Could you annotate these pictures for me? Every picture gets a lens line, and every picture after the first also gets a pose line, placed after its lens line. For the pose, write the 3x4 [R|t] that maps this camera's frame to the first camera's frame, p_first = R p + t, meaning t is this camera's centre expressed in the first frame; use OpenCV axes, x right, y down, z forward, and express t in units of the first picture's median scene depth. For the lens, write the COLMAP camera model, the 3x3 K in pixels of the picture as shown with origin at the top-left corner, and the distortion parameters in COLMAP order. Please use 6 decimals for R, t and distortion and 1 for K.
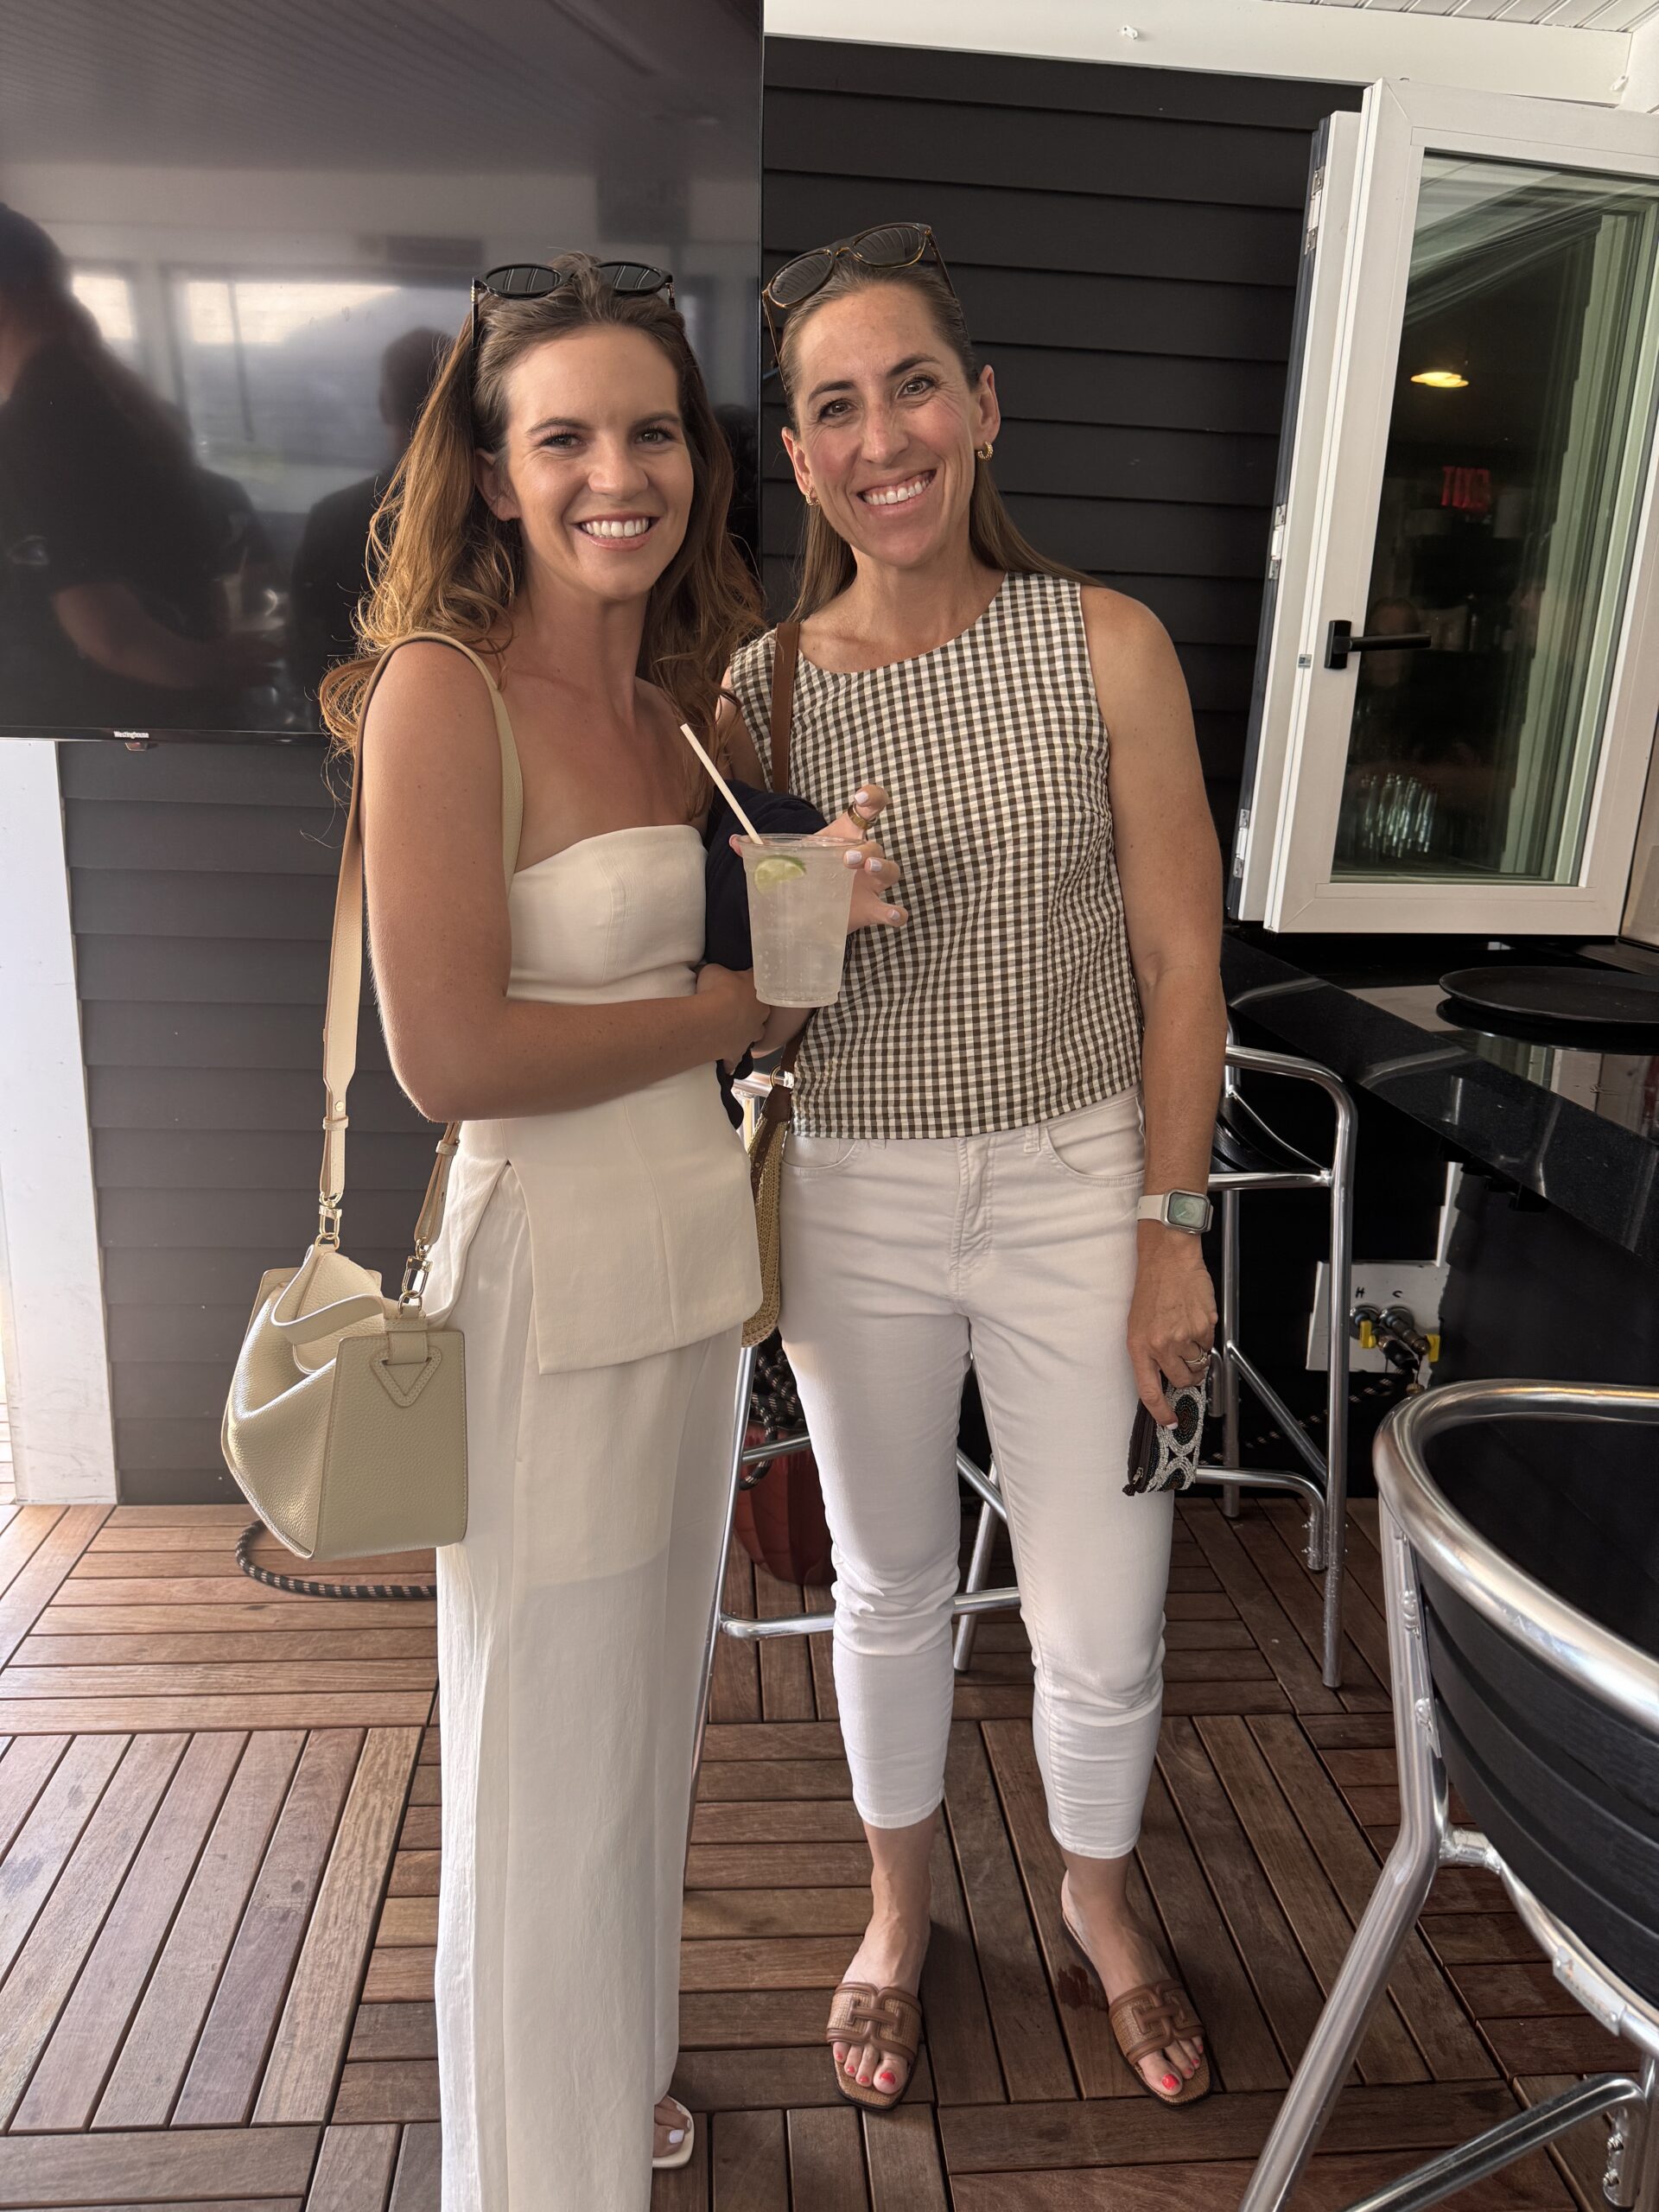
lens RADIAL K [[1578.9, 0, 832.6], [0, 1578.9, 1138.9], [0, 0, 1]] dist [-0.046957, -0.002809]
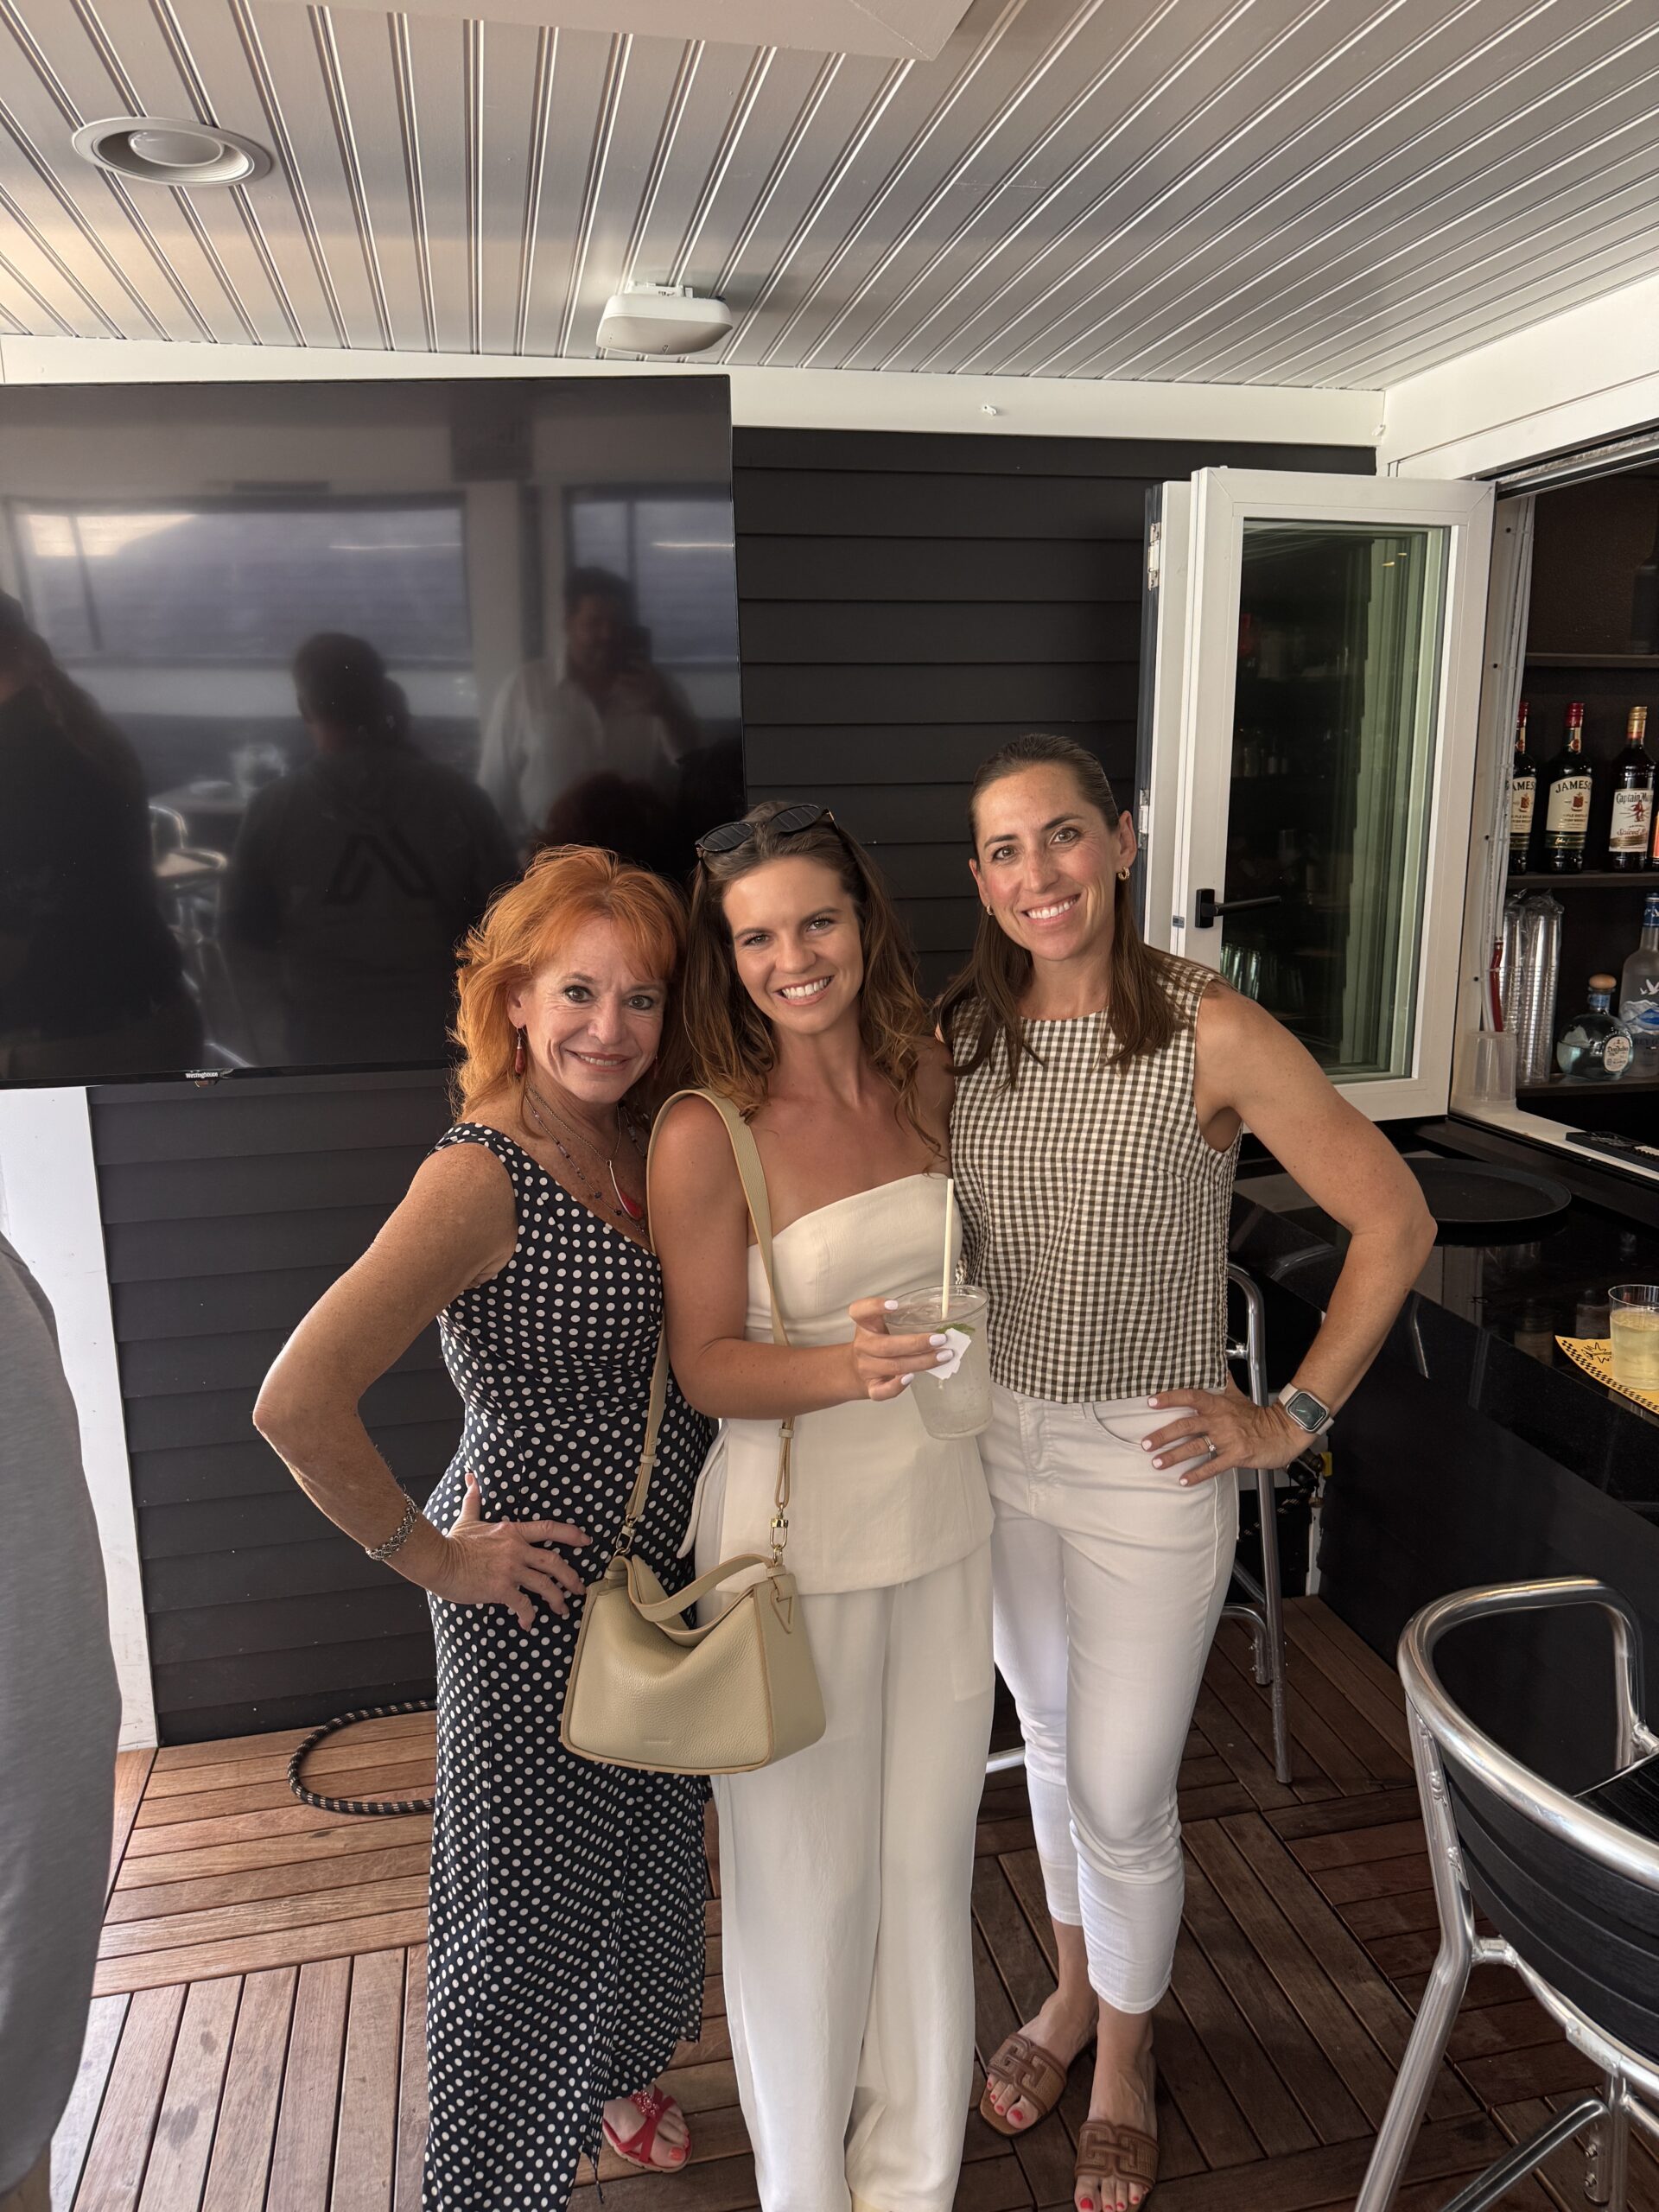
lens RADIAL K [[1567.4, 0, 828.3], [0, 1567.4, 1106.3], [0, 0, 1]] dist [-0.028493, -0.011858]
pose [[0.989913, -0.079476, 0.117285, -0.117847], [0.087689, 0.993919, -0.066602, -0.106990], [-0.111279, 0.076215, 0.990862, -0.153161]]
